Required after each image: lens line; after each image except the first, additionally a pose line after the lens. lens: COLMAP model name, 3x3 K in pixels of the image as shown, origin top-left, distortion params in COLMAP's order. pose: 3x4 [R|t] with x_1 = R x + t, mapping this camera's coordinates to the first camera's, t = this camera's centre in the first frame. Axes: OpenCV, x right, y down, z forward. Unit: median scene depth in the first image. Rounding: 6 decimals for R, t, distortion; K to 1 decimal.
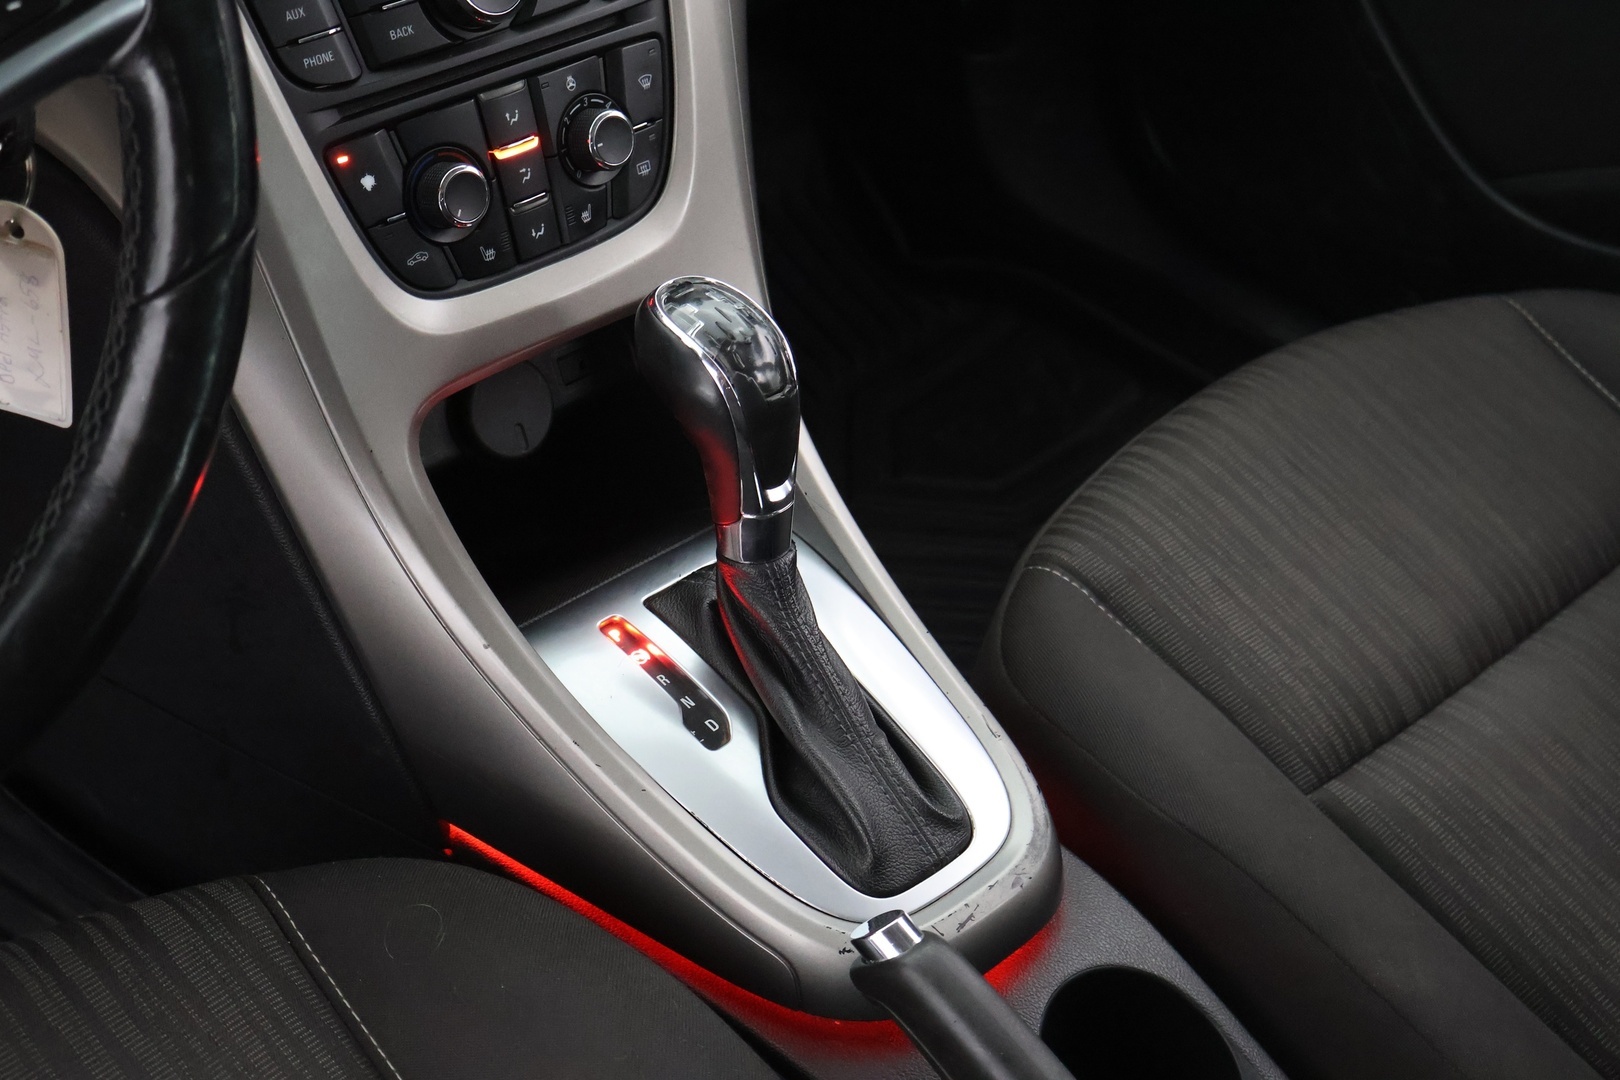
lens RADIAL K [[2404.3, 0, 807.2], [0, 2404.3, 543.9], [0, 0, 1]] dist [0.031133, 0.000000]
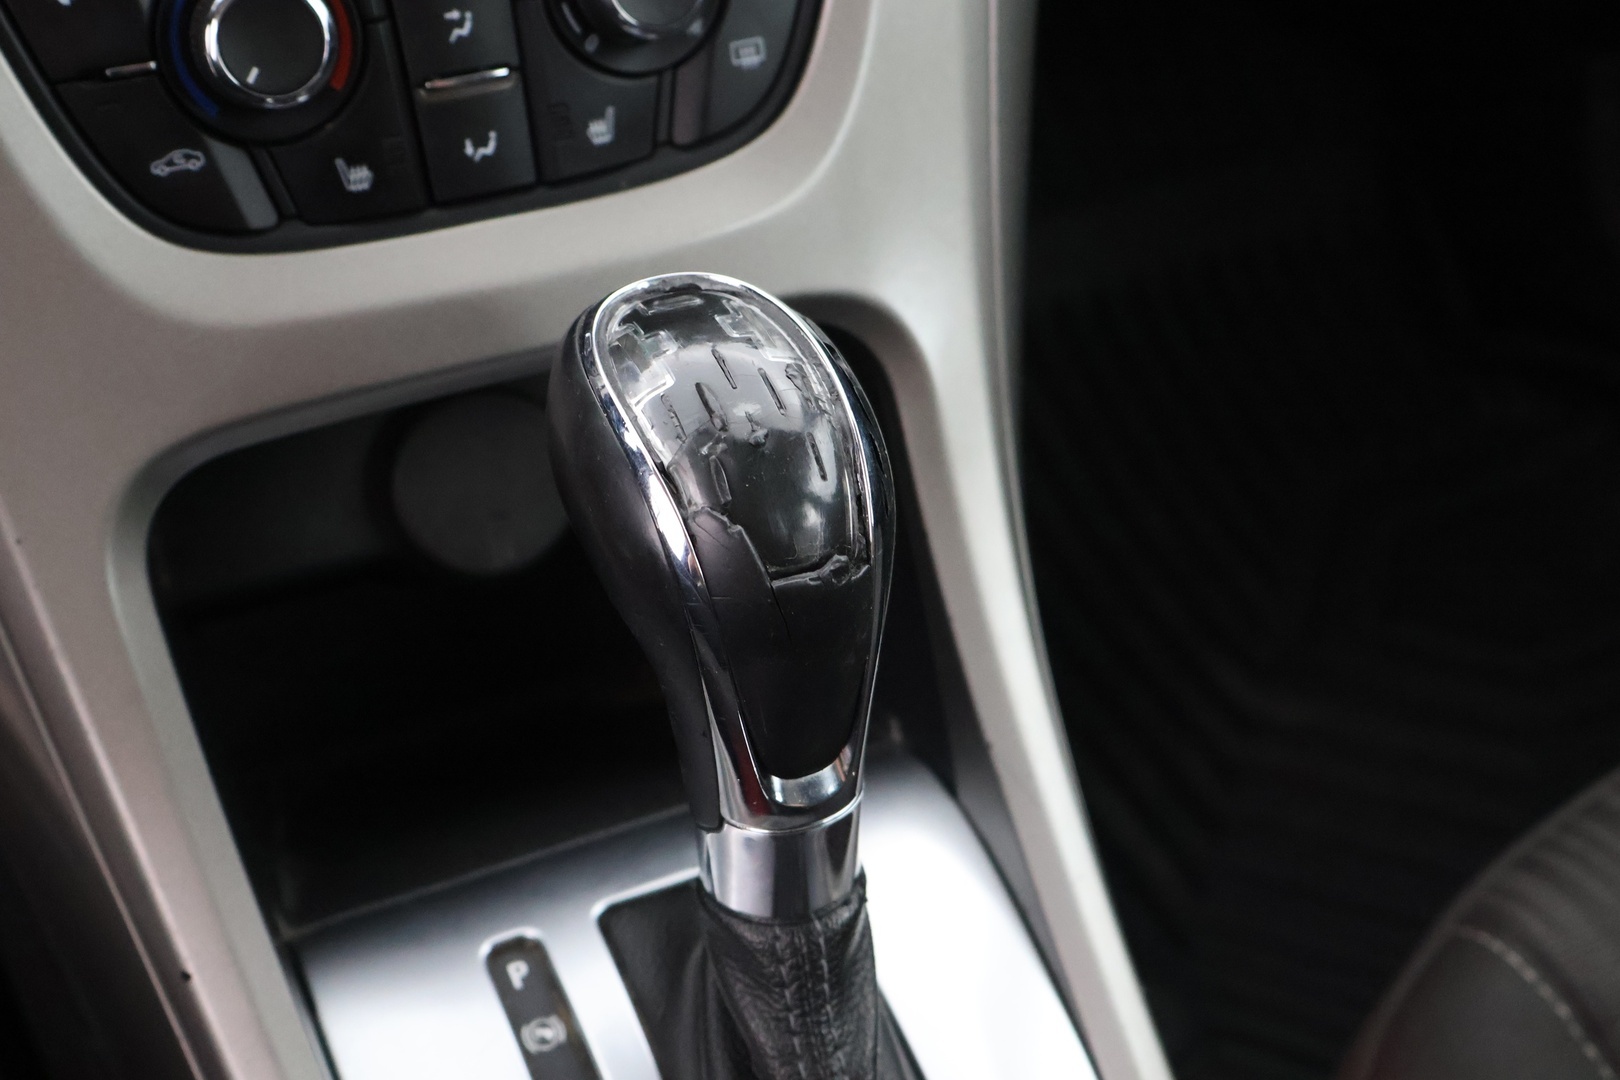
lens RADIAL K [[2106.2, 0, 811.7], [0, 2106.2, 542.5], [0, 0, 1]] dist [0.021699, 0.000000]
pose [[0.944232, 0.166561, -0.284050, 0.073160], [-0.164176, 0.985900, 0.032359, -0.062867], [0.285435, 0.016080, 0.958263, 0.508593]]
